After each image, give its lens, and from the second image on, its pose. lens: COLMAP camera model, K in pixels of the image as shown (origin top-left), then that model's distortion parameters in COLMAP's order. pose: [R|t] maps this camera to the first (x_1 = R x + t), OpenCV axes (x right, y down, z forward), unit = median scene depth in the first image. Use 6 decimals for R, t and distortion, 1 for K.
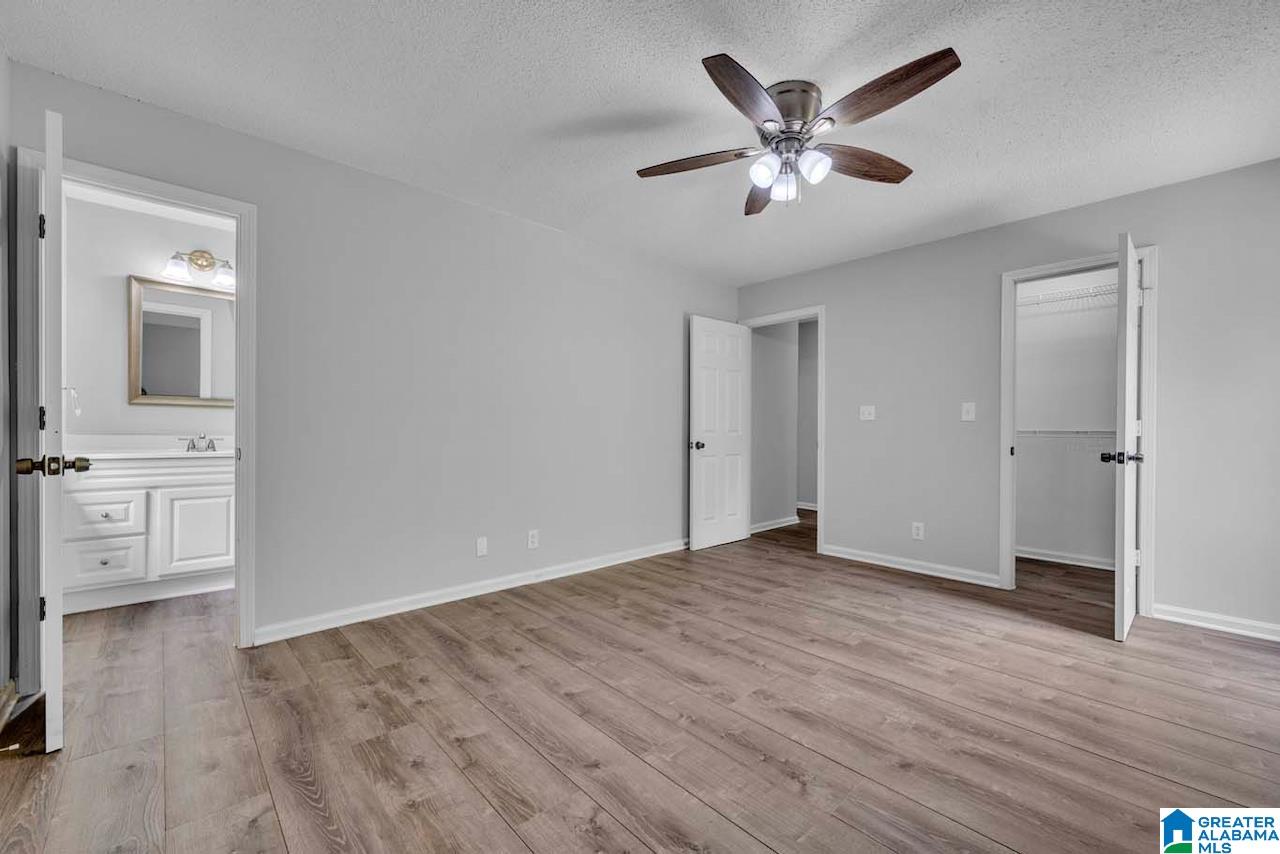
lens RADIAL K [[495.6, 0, 640.0], [0, 495.6, 433.7], [0, 0, 1]] dist [-0.004116, 0.000212]
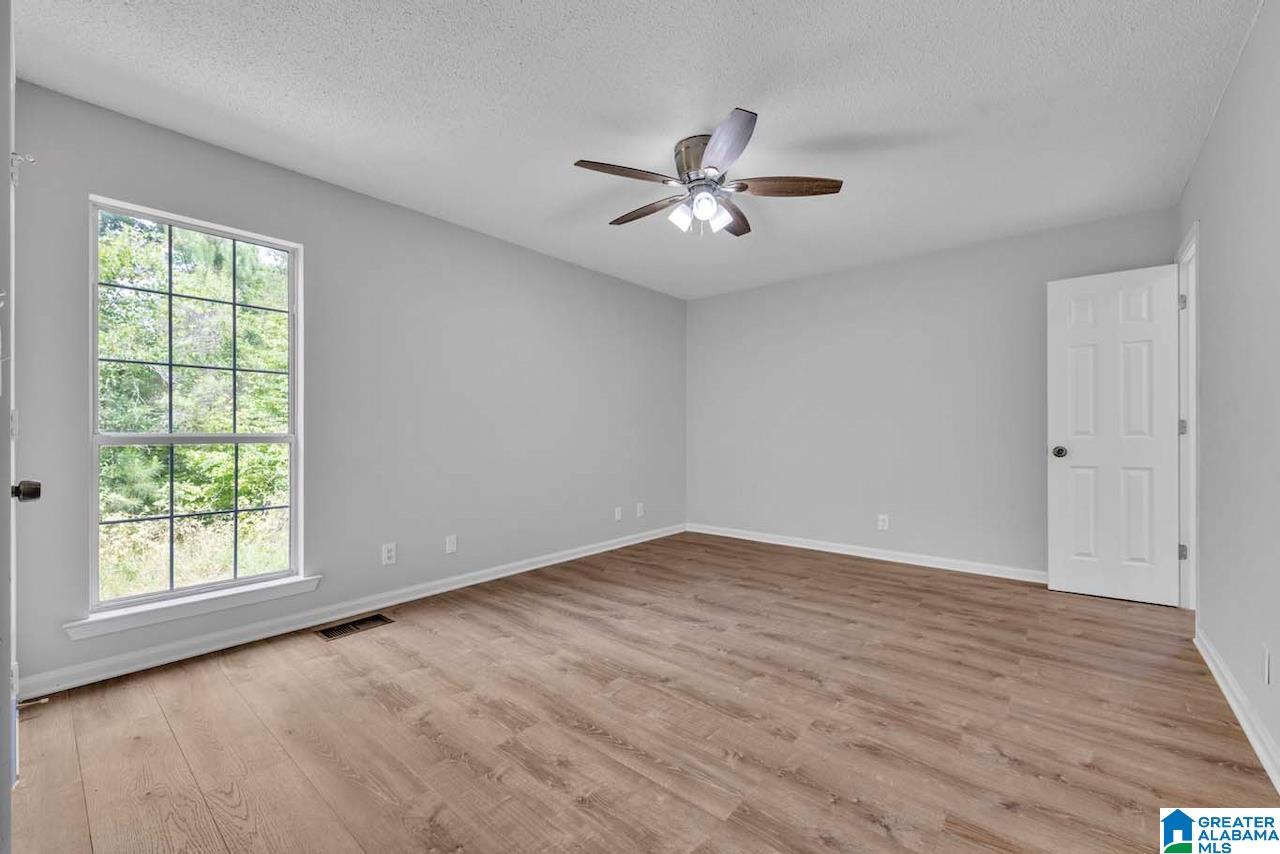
lens RADIAL K [[495.6, 0, 641.0], [0, 495.6, 425.3], [0, 0, 1]] dist [-0.004116, 0.000212]
pose [[-0.991515, -0.006562, -0.129828, 0.554186], [-0.006514, 0.999978, -0.000789, -0.018558], [0.129831, 0.000063, -0.991536, 2.018222]]
